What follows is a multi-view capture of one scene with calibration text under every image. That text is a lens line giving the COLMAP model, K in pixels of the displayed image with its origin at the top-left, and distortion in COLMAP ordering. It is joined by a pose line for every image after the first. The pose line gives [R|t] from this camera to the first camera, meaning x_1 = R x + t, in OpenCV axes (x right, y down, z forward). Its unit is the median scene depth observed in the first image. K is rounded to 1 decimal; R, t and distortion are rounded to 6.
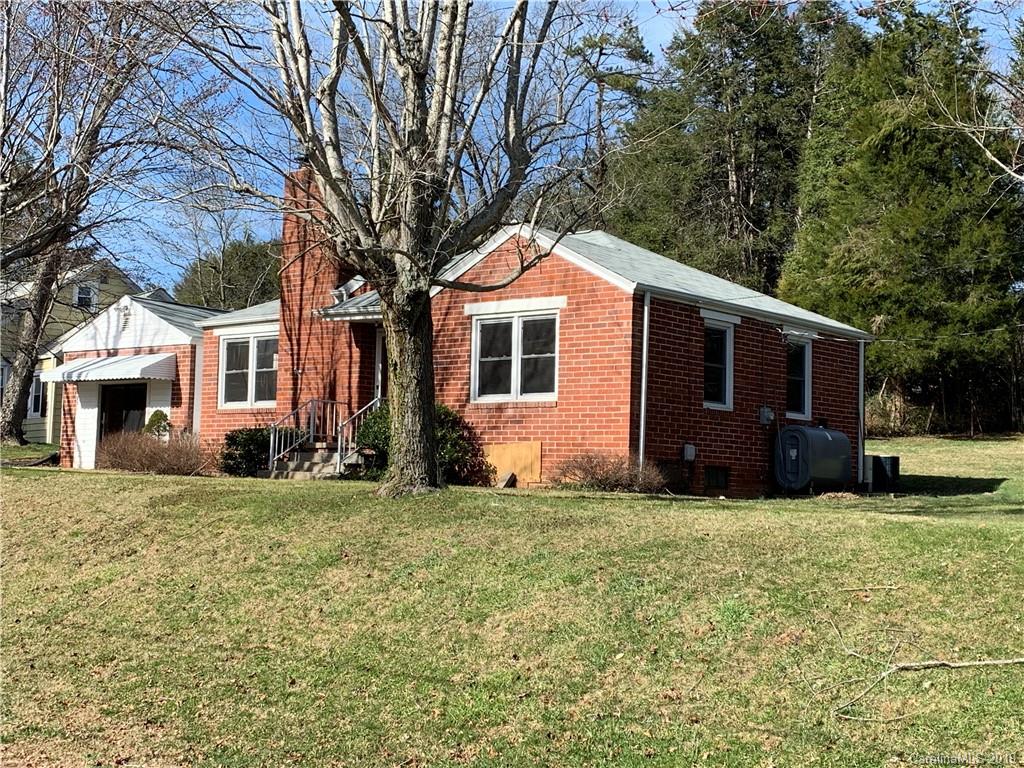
lens RADIAL K [[1487.7, 0, 488.2], [0, 1487.7, 385.9], [0, 0, 1]] dist [0.203005, -0.611350]
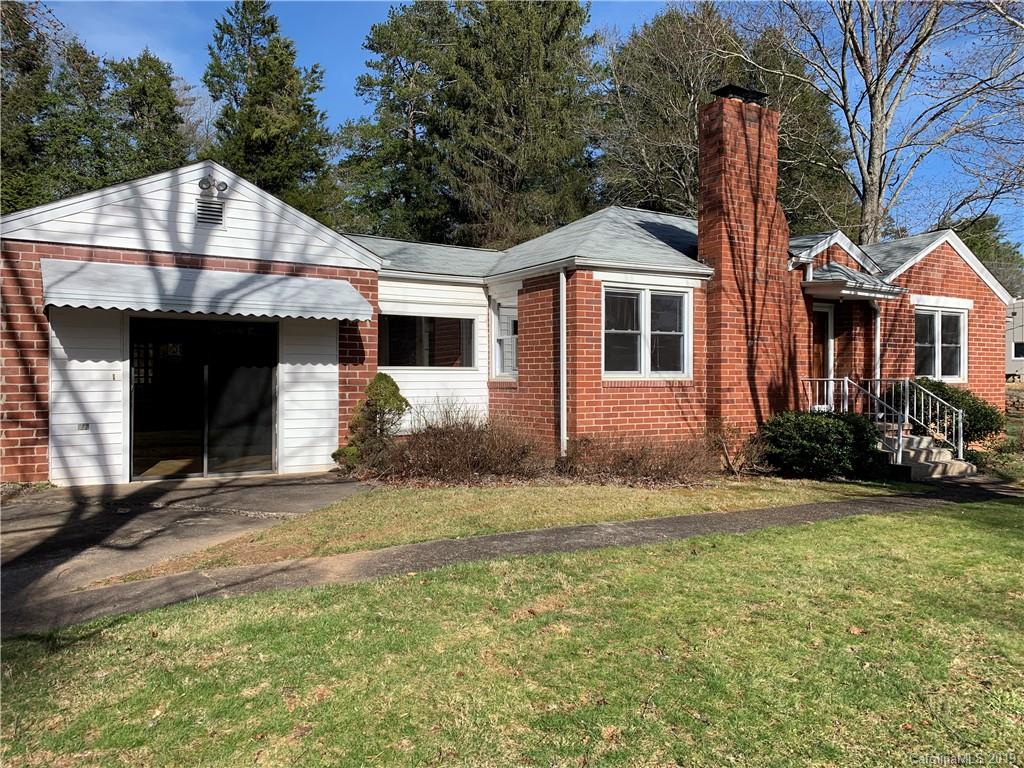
lens RADIAL K [[781.4, 0, 512.0], [0, 781.4, 384.0], [0, 0, 1]] dist [0.029134, -0.006582]
pose [[0.305564, -0.037211, 0.951444, -0.619110], [-0.065712, 0.996030, 0.060059, -0.003341], [-0.949901, -0.080873, 0.301906, 1.018162]]
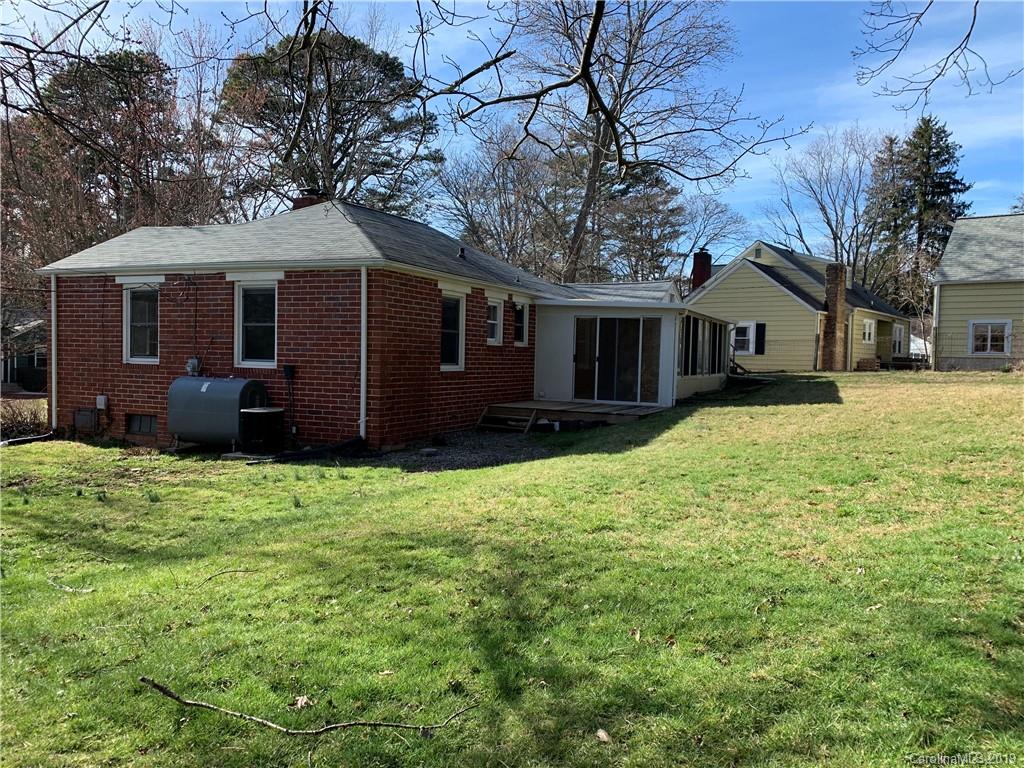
lens RADIAL K [[745.3, 0, 512.0], [0, 745.3, 384.0], [0, 0, 1]] dist [0.009289, -0.001904]
pose [[0.302717, 0.020551, -0.952859, 0.702010], [0.061087, 0.997293, 0.040916, 0.022831], [0.951121, -0.070593, 0.300642, 0.998233]]
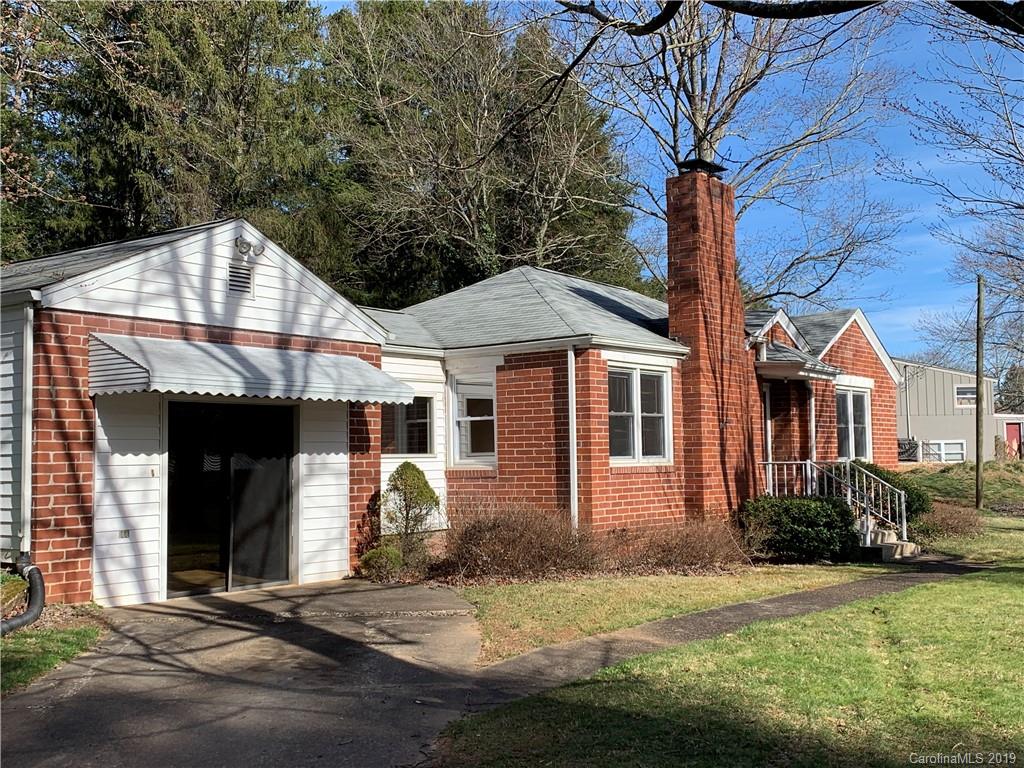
lens RADIAL K [[1156.1, 0, 512.0], [0, 1156.1, 384.0], [0, 0, 1]] dist [0.114726, -0.019013]
pose [[-0.064069, 0.036700, 0.997270, -0.783781], [-0.064928, 0.997053, -0.040864, 0.002361], [-0.995831, -0.067369, -0.061497, 1.188118]]
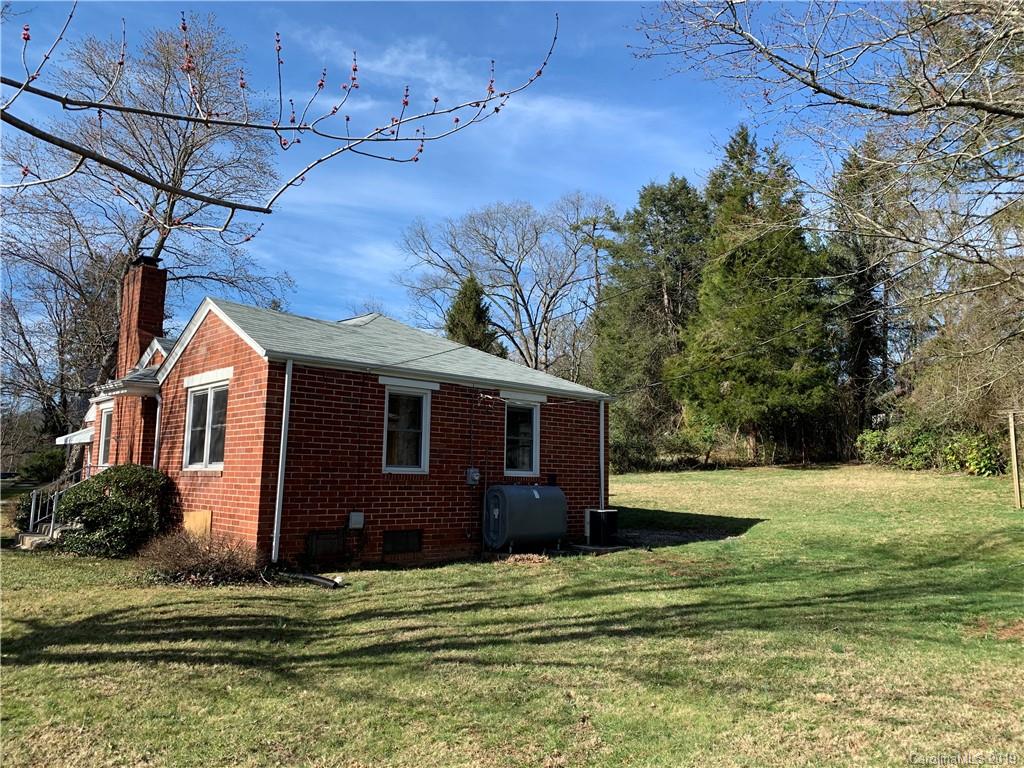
lens RADIAL K [[757.6, 0, 512.0], [0, 757.6, 384.0], [0, 0, 1]] dist [0.116317, 0.000015]
pose [[0.989428, -0.025719, -0.142729, 0.275615], [0.017977, 0.998310, -0.055267, -0.014131], [0.143909, 0.052117, 0.988218, 0.446470]]
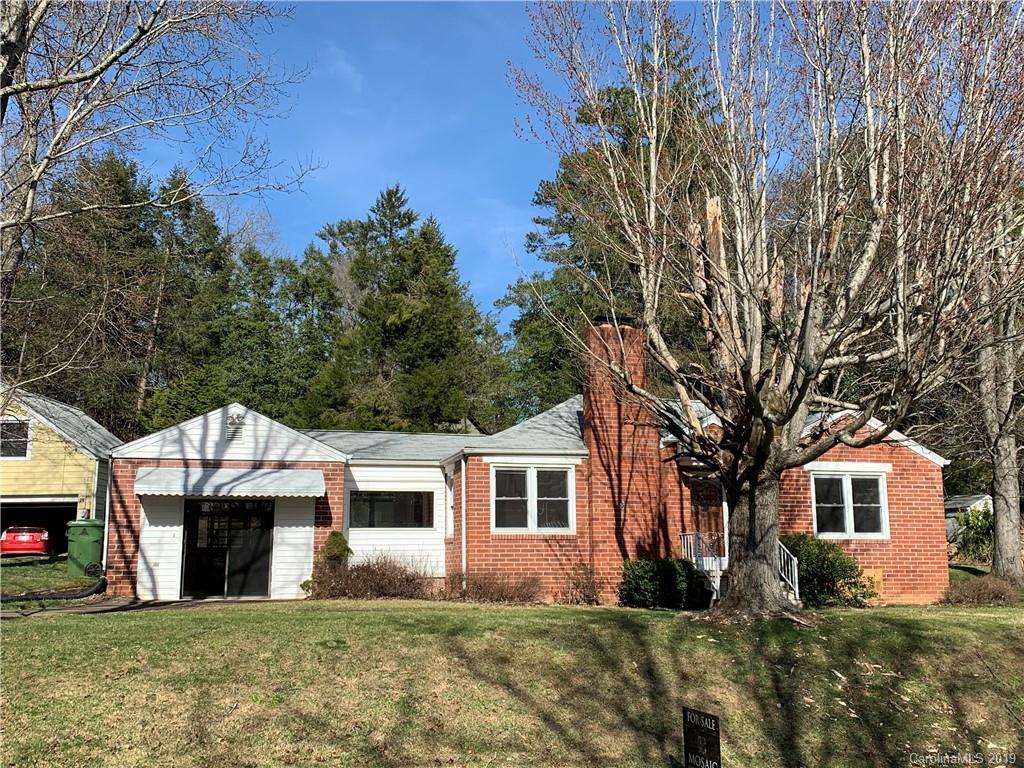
lens RADIAL K [[1054.3, 0, 512.0], [0, 1054.3, 384.0], [0, 0, 1]] dist [0.191238, -0.583243]
pose [[0.577147, 0.108492, 0.809401, -0.854765], [-0.041663, 0.993757, -0.103495, -0.013833], [-0.815577, 0.026010, 0.578064, 0.618284]]
